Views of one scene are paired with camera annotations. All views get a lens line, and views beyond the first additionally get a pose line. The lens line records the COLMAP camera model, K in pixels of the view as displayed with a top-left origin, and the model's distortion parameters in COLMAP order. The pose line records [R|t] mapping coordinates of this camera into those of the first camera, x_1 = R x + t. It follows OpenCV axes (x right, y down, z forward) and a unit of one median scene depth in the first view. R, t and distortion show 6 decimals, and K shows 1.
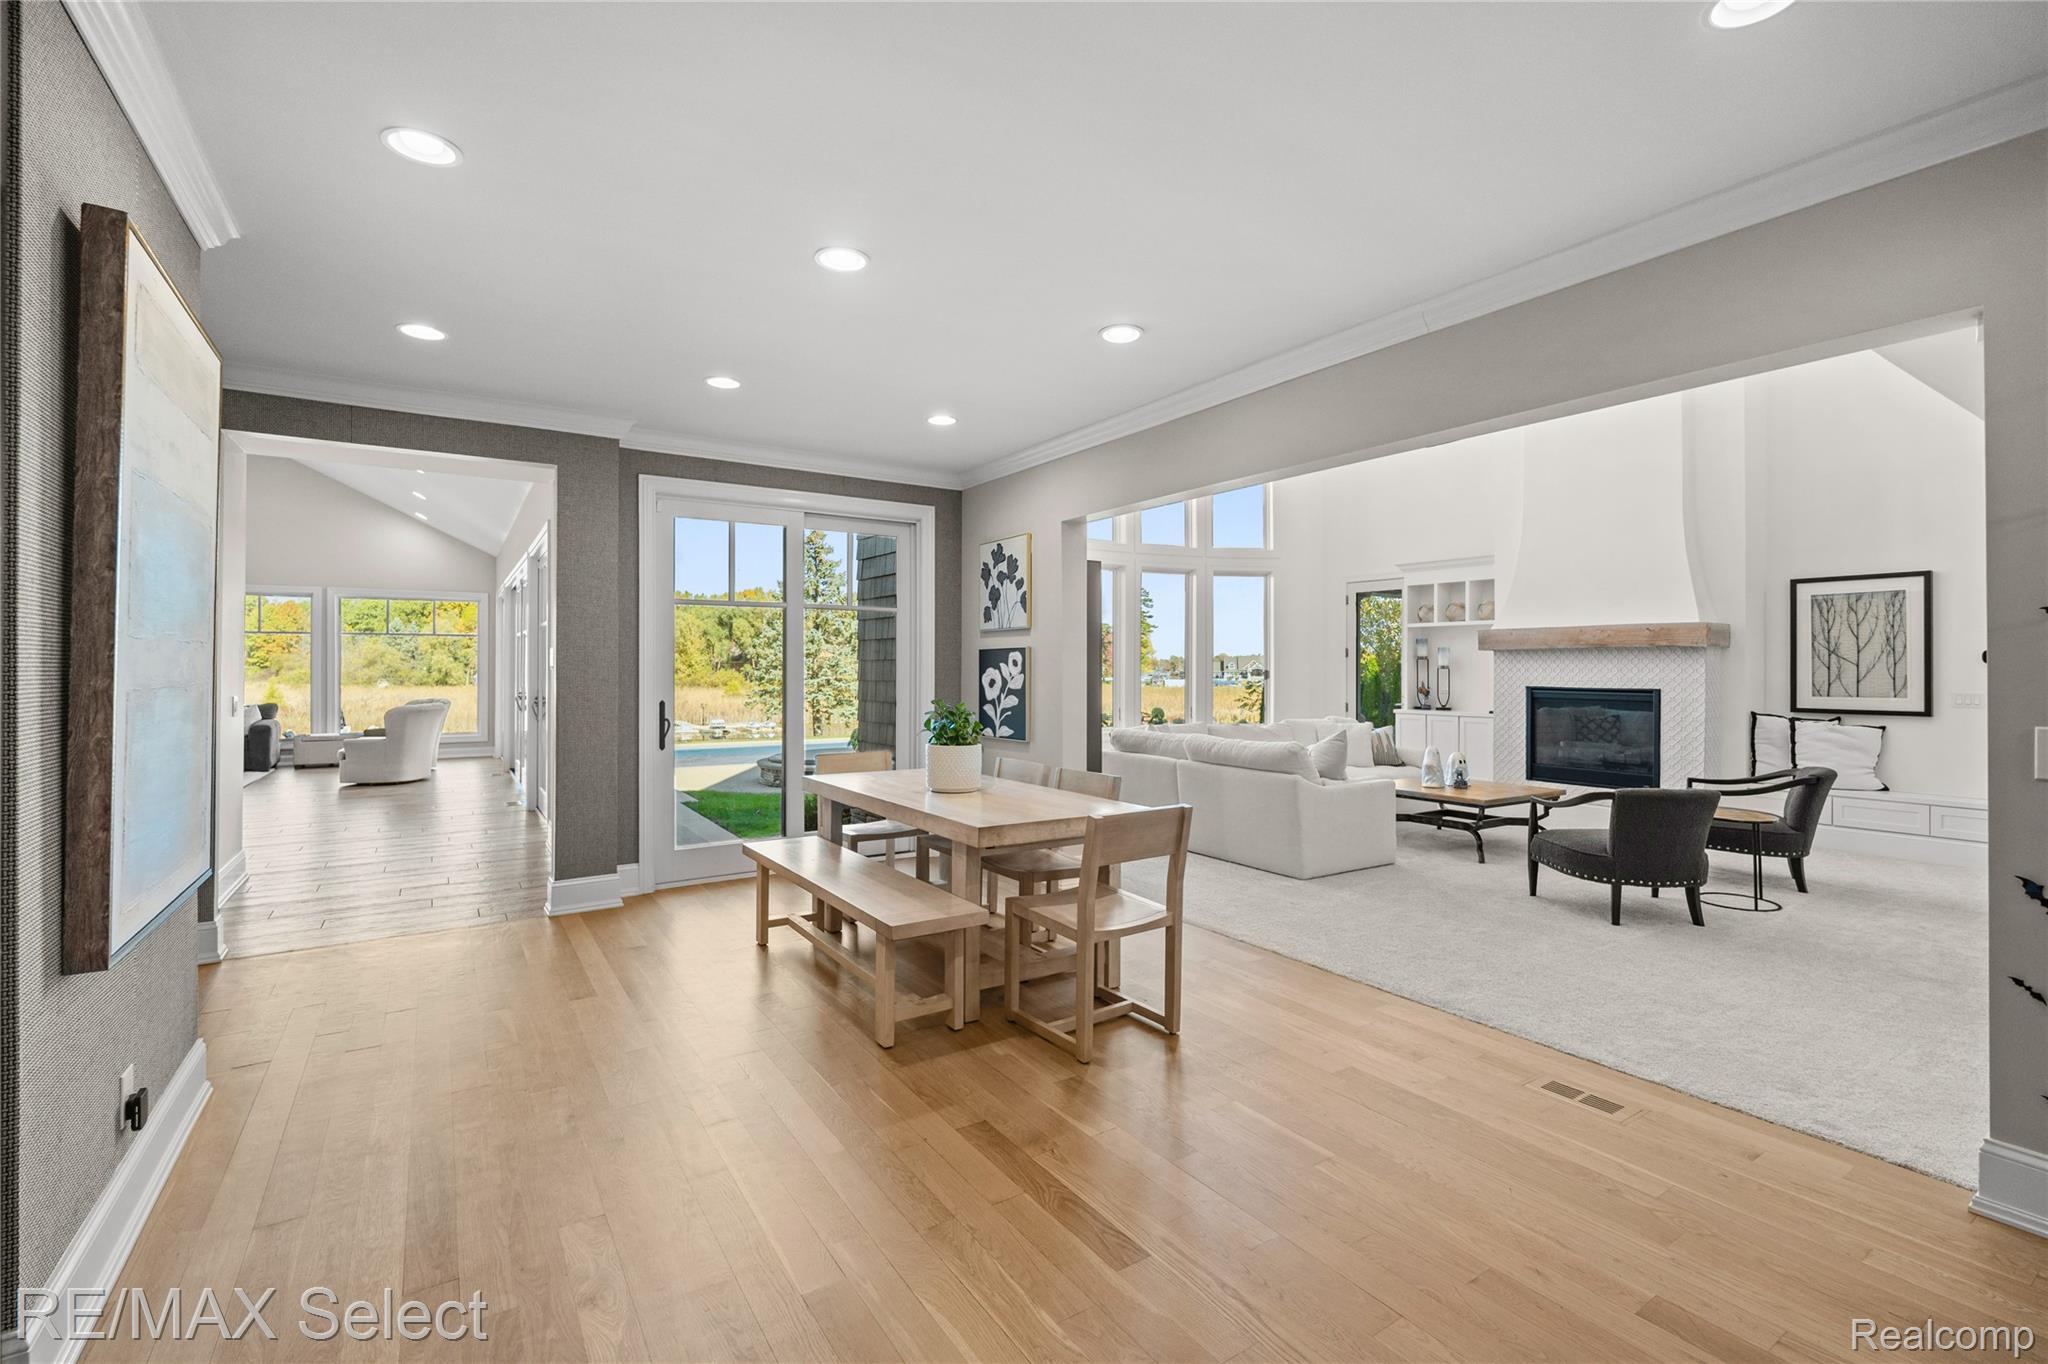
lens RADIAL K [[911.2, 0, 1025.6], [0, 911.2, 653.0], [0, 0, 1]] dist [-0.003311, -0.000121]
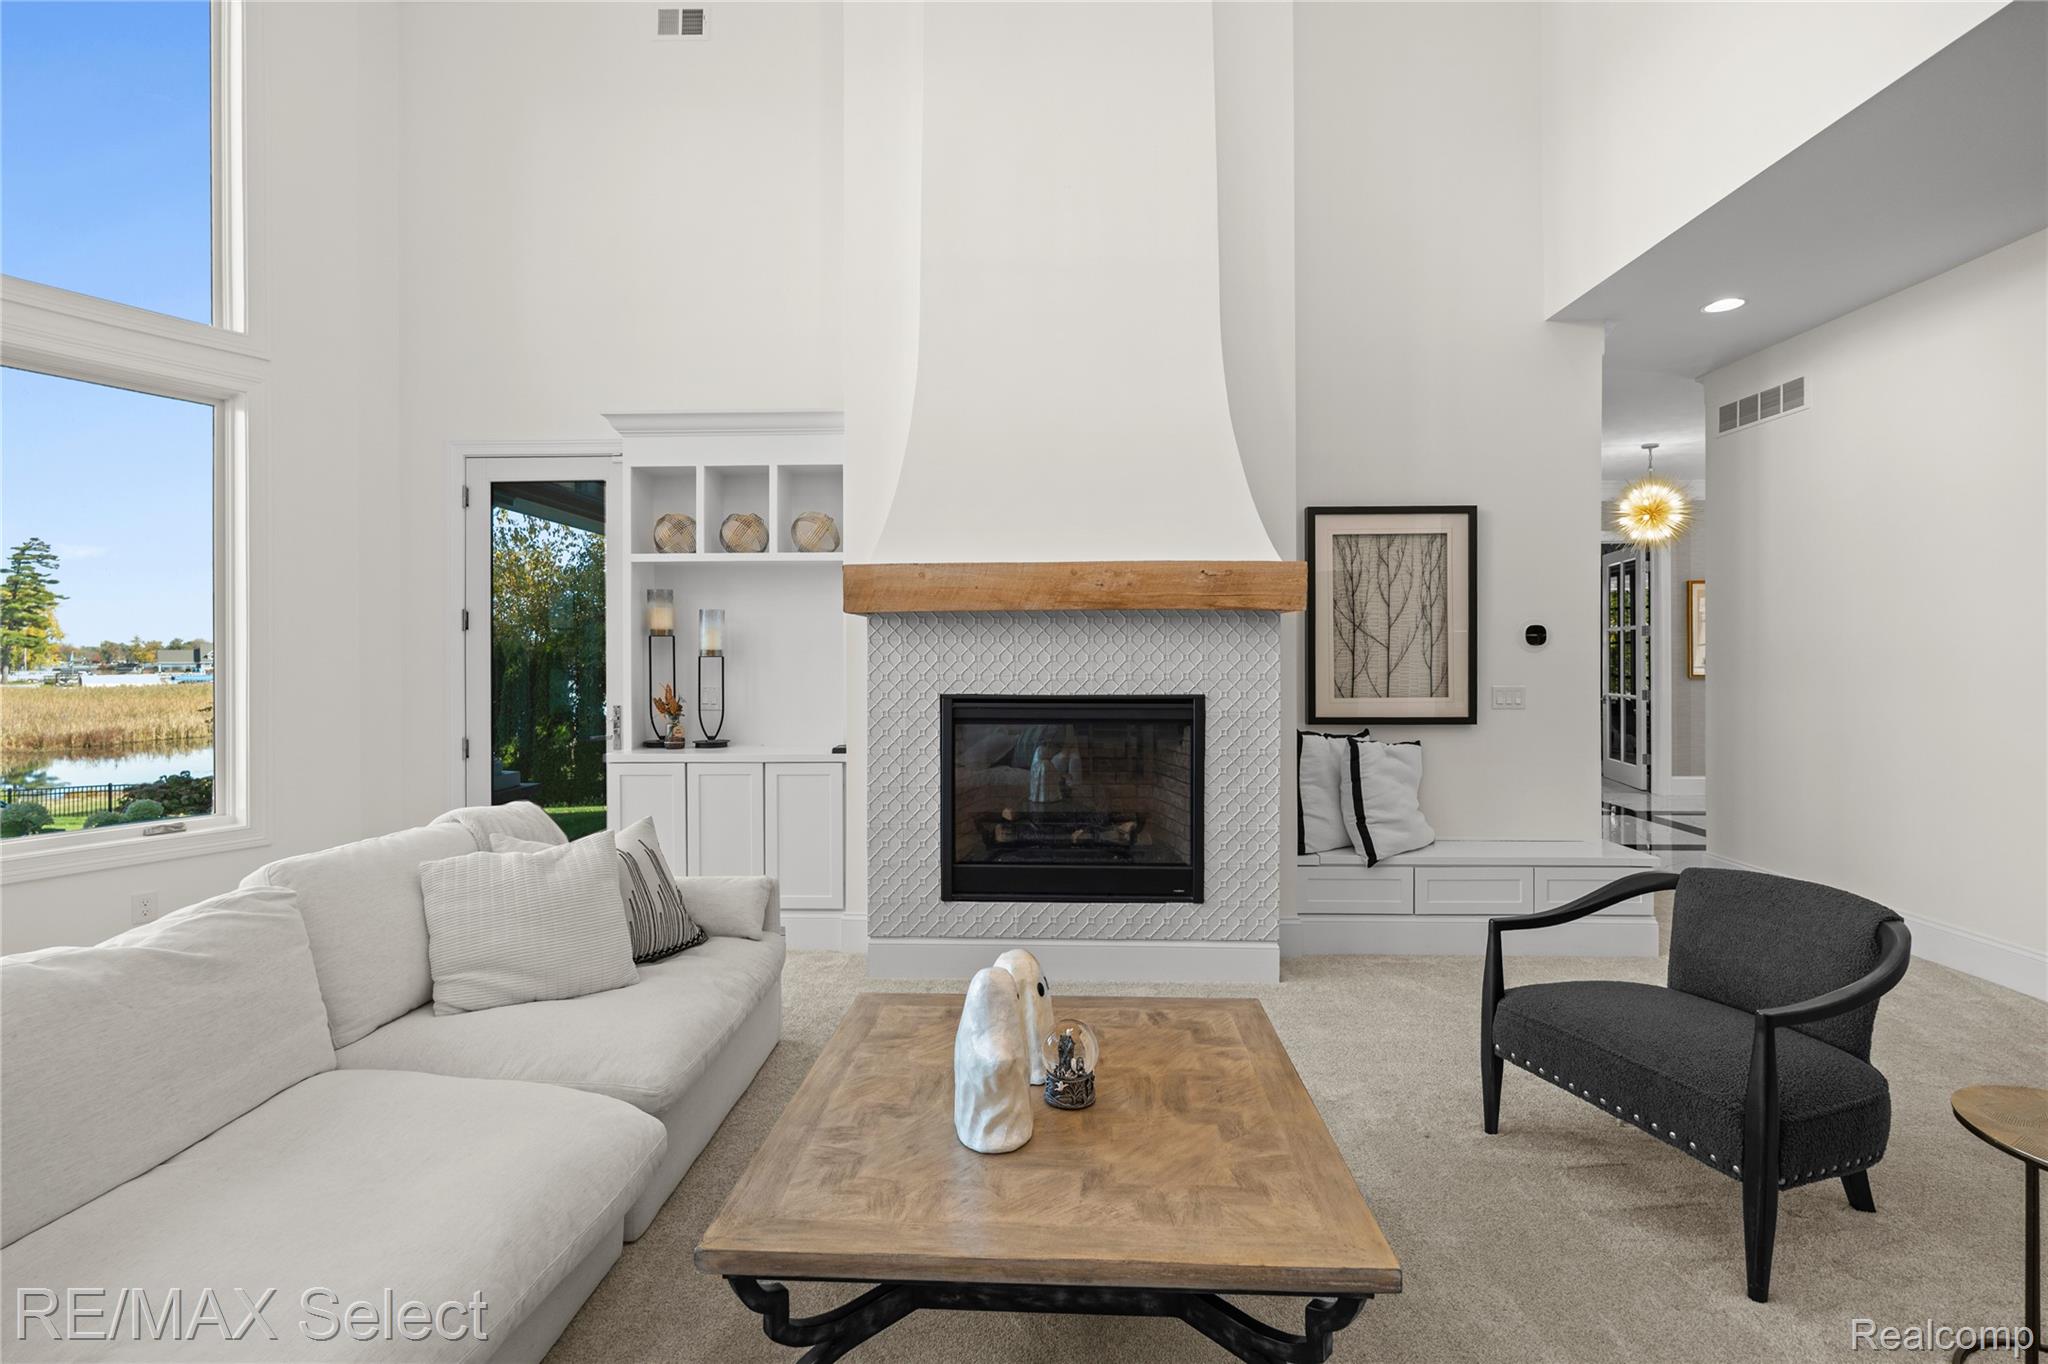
lens RADIAL K [[900.1, 0, 1030.8], [0, 900.1, 651.5], [0, 0, 1]] dist [-0.001050, -0.000067]
pose [[0.576026, -0.000424, 0.817431, 0.215500], [-0.008701, 0.999940, 0.006650, 0.012347], [-0.817385, -0.010943, 0.575988, 0.722326]]
